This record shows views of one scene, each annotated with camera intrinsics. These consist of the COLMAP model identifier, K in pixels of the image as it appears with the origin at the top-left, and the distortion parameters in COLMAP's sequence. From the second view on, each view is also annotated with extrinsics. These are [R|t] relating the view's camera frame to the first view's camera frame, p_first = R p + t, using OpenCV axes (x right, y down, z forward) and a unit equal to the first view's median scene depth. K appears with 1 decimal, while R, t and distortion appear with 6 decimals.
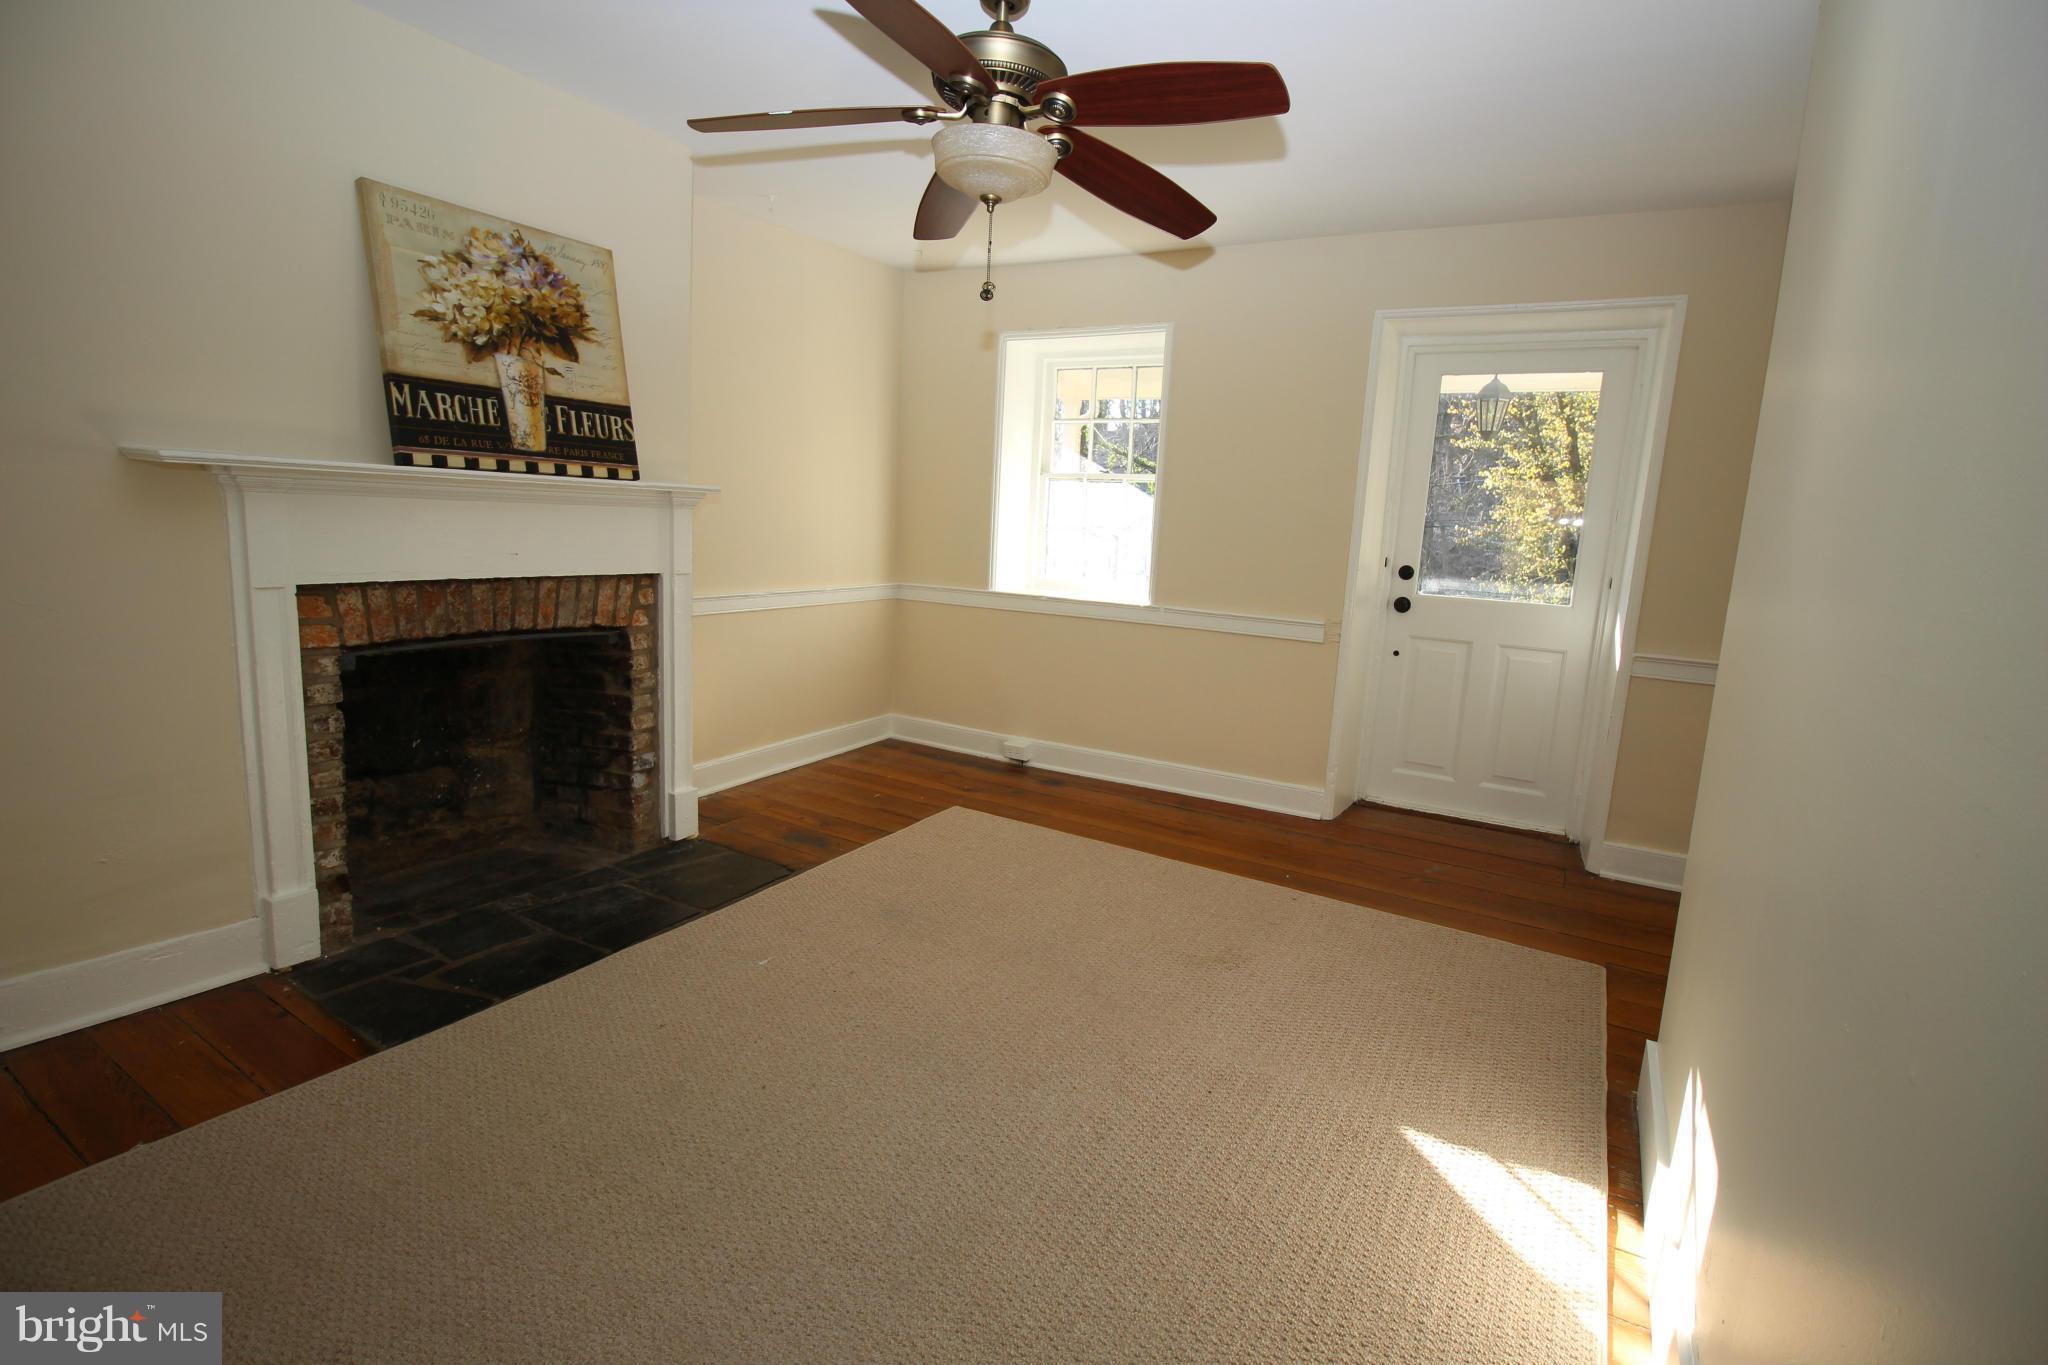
lens RADIAL K [[944.7, 0, 1039.2], [0, 944.7, 675.8], [0, 0, 1]] dist [0.000634, -0.009497]
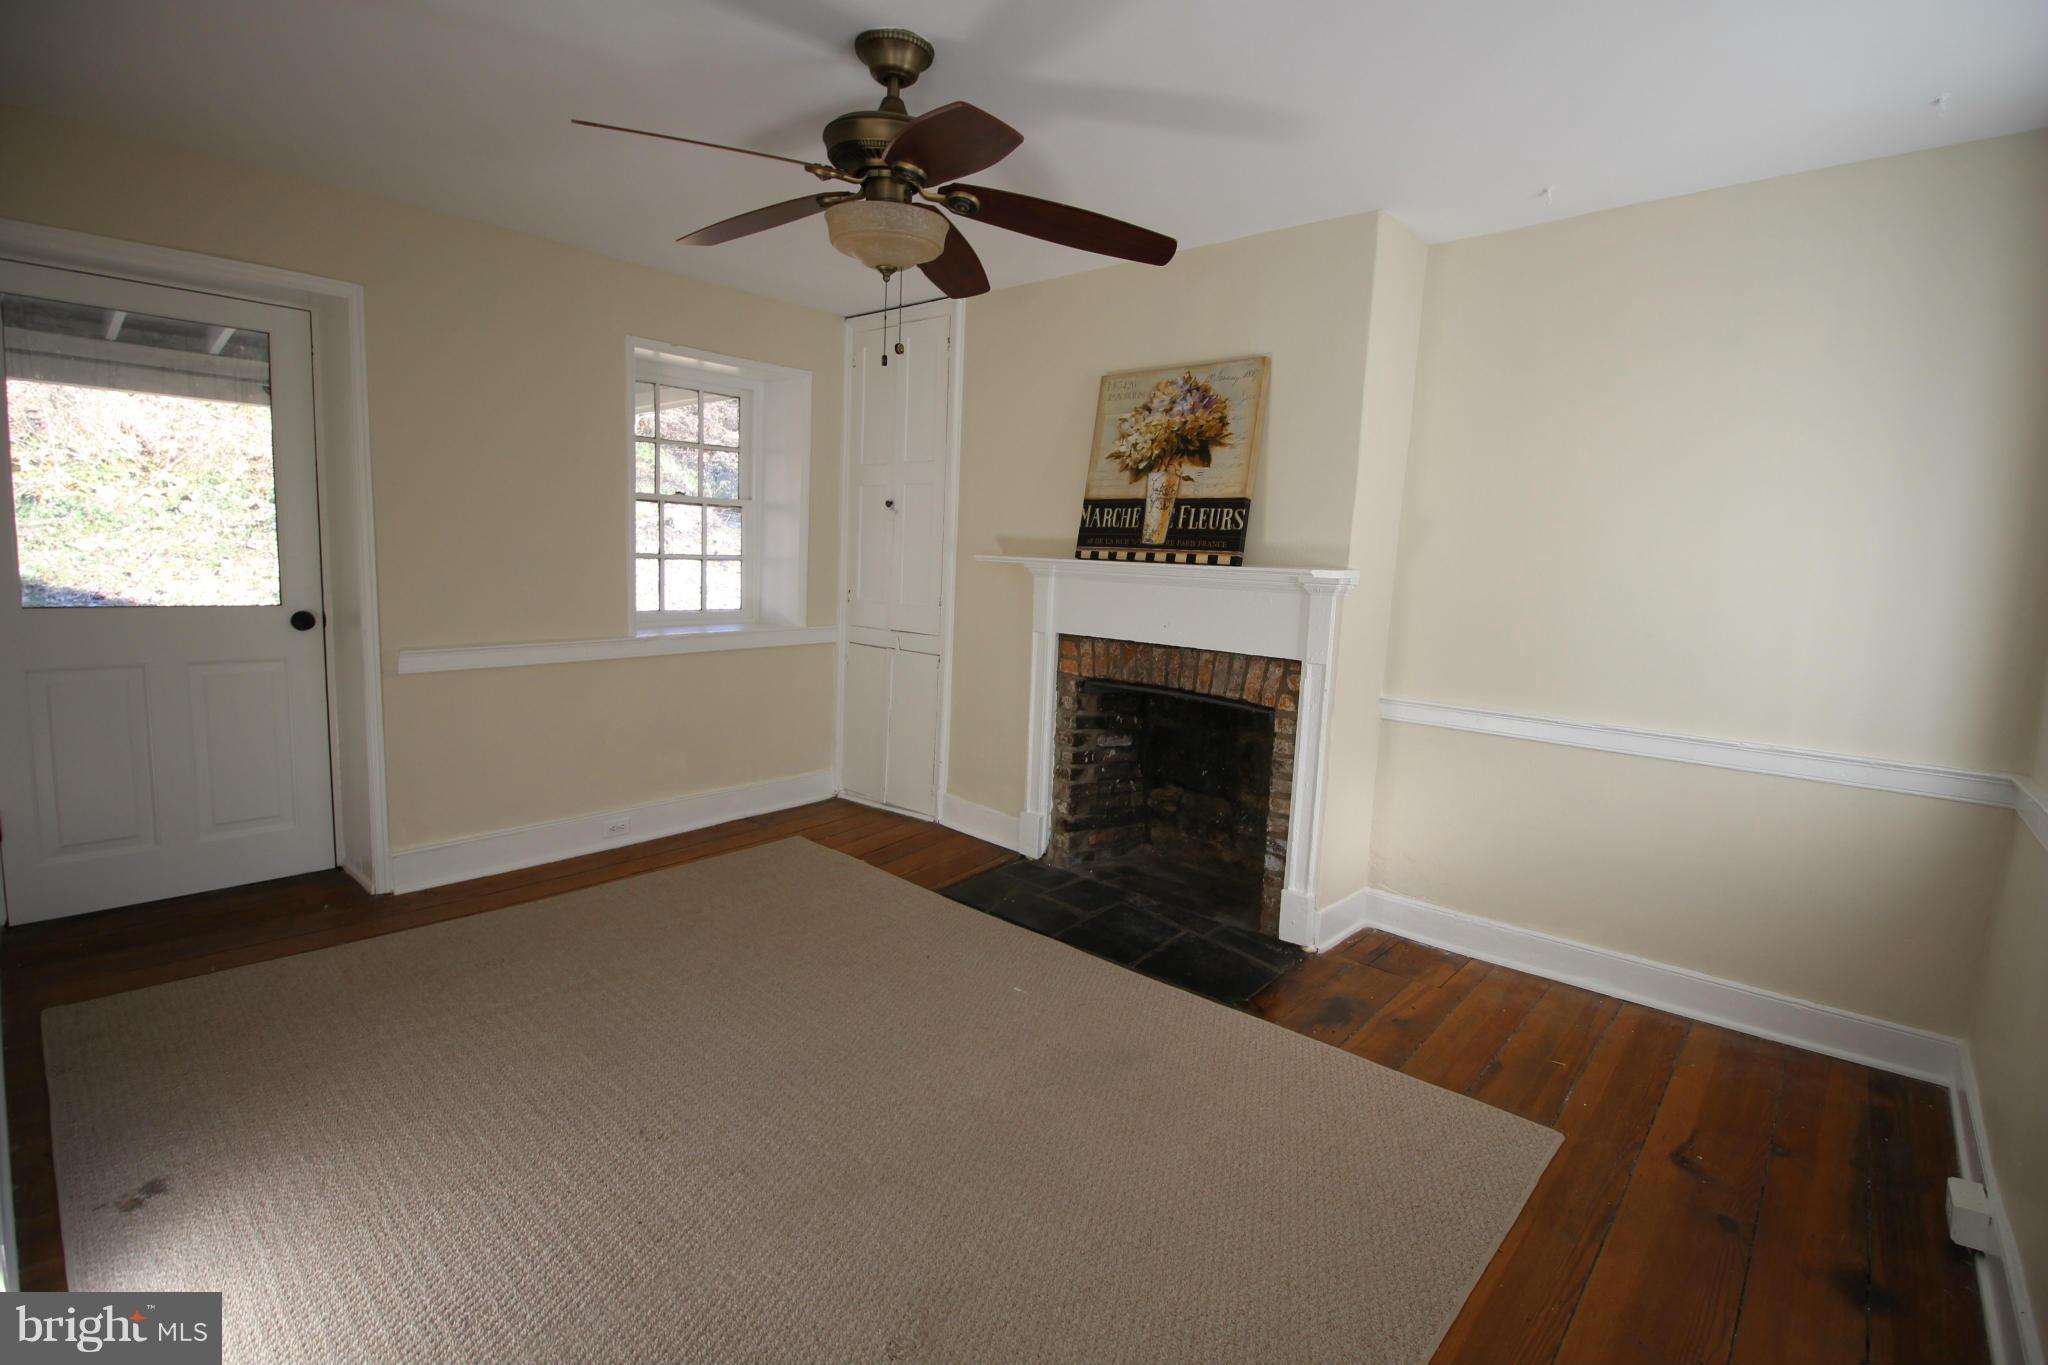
lens RADIAL K [[944.7, 0, 1039.2], [0, 944.7, 675.8], [0, 0, 1]] dist [0.000634, -0.009497]
pose [[-0.206124, 0.065837, -0.976309, 0.723605], [-0.213551, 0.970658, 0.110542, -0.170911], [0.954939, 0.231277, -0.186016, 1.105892]]
